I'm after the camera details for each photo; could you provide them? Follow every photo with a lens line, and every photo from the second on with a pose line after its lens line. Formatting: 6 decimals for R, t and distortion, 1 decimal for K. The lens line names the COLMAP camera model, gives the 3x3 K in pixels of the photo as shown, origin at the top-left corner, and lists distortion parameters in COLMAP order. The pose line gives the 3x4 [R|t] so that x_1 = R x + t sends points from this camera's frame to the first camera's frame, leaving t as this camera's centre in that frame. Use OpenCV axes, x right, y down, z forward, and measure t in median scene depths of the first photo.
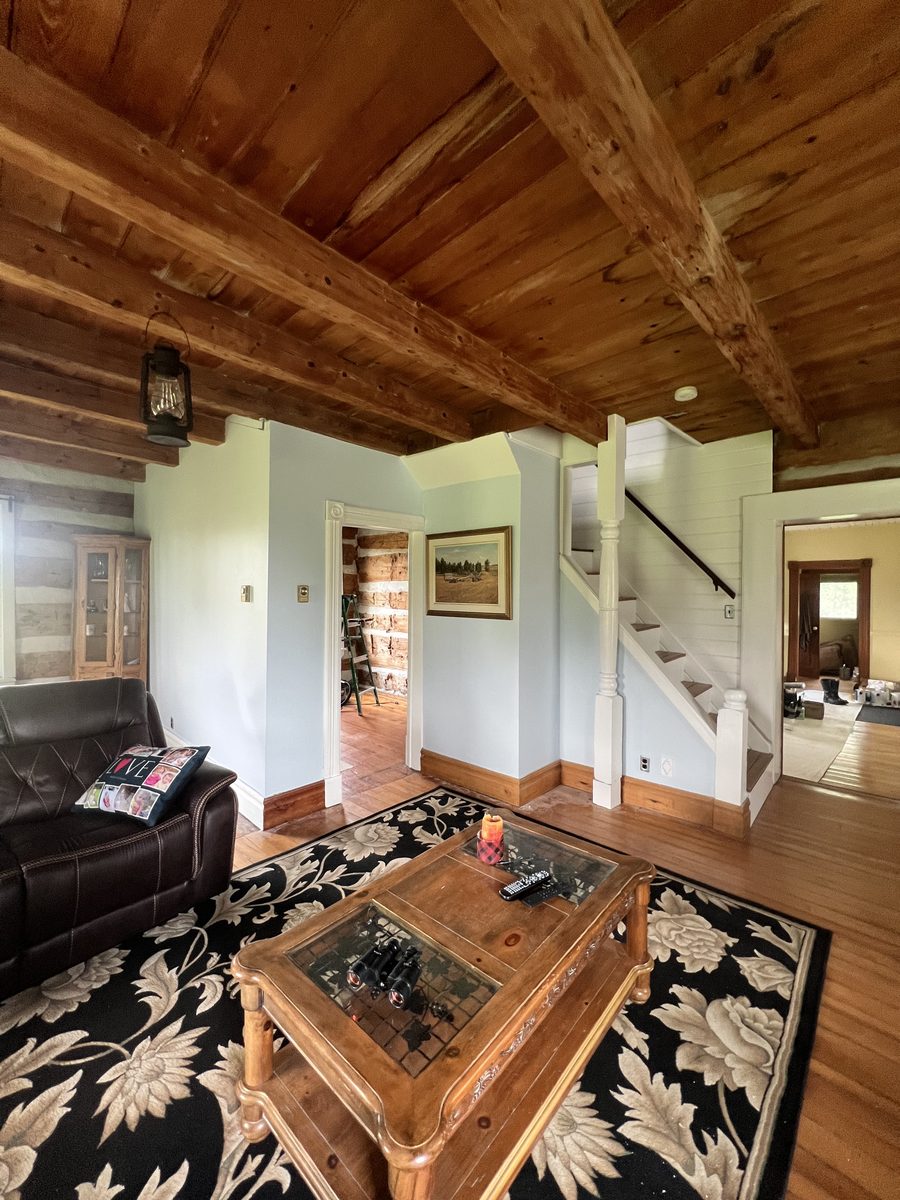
lens RADIAL K [[477.5, 0, 452.1], [0, 477.5, 597.5], [0, 0, 1]] dist [-0.000620, 0.000232]
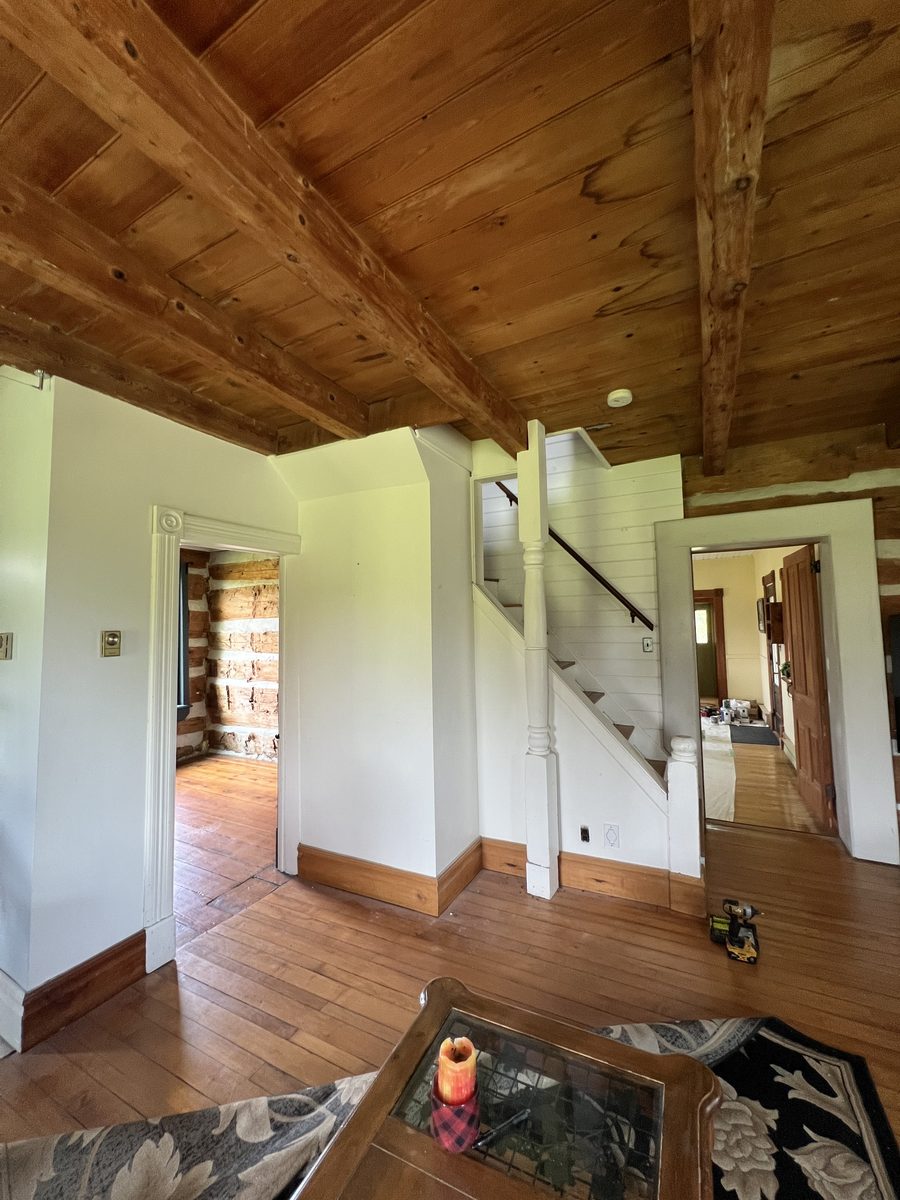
lens RADIAL K [[477.5, 0, 453.0], [0, 477.5, 594.5], [0, 0, 1]] dist [-0.000620, 0.000232]
pose [[0.963098, -0.009181, 0.268993, -0.036056], [0.029682, 0.996945, -0.072249, -0.013417], [-0.267508, 0.077567, 0.960429, 0.240069]]
